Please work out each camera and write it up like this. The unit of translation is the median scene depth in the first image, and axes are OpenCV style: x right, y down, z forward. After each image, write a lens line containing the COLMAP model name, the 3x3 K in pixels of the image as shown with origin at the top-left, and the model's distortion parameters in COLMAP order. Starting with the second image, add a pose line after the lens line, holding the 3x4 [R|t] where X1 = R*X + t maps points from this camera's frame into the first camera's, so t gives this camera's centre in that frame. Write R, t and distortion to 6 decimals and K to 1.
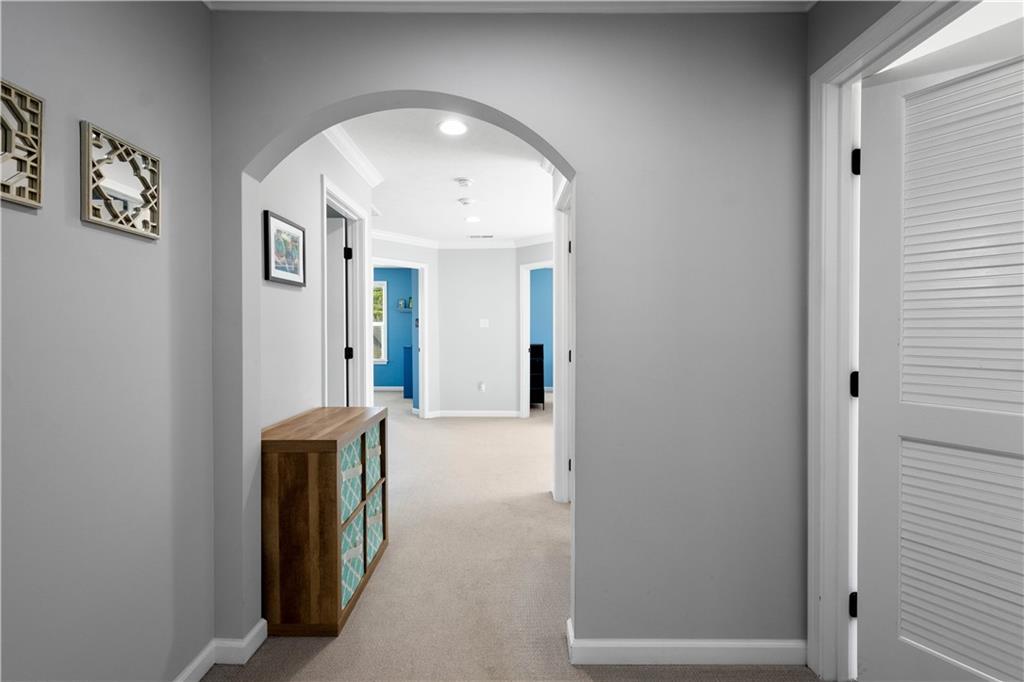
lens RADIAL K [[453.8, 0, 512.0], [0, 453.8, 341.0], [0, 0, 1]] dist [-0.001413, -0.000191]
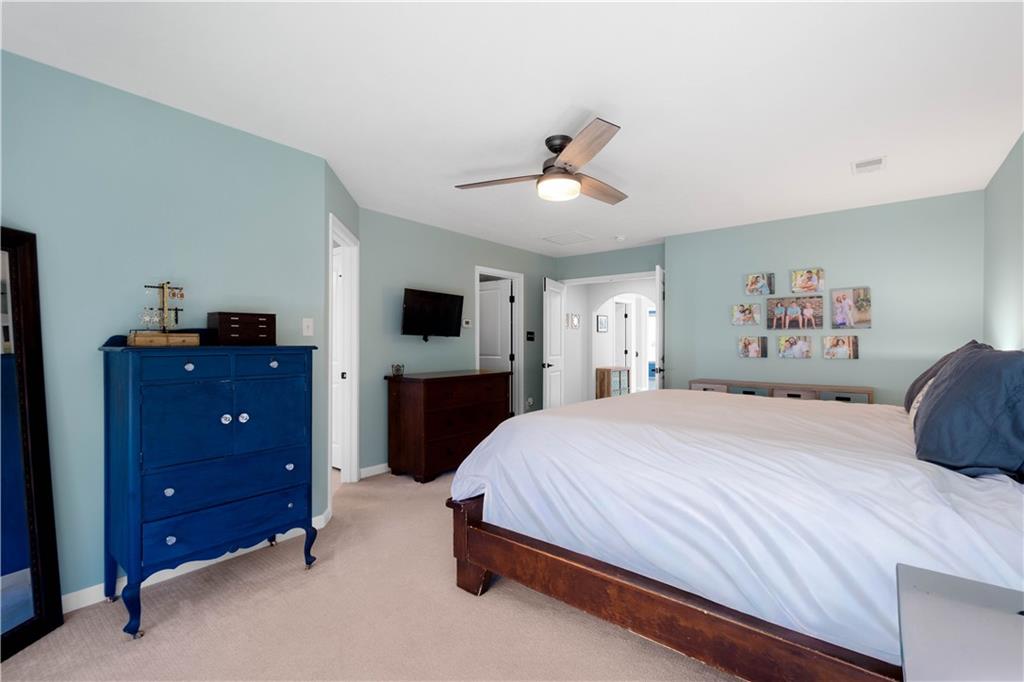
lens RADIAL K [[453.8, 0, 512.0], [0, 453.8, 341.0], [0, 0, 1]] dist [-0.001413, -0.000191]
pose [[0.769833, -0.000121, -0.638245, 1.796789], [-0.008420, 0.999911, -0.010346, -0.011678], [0.638189, 0.013339, 0.769764, -3.213098]]
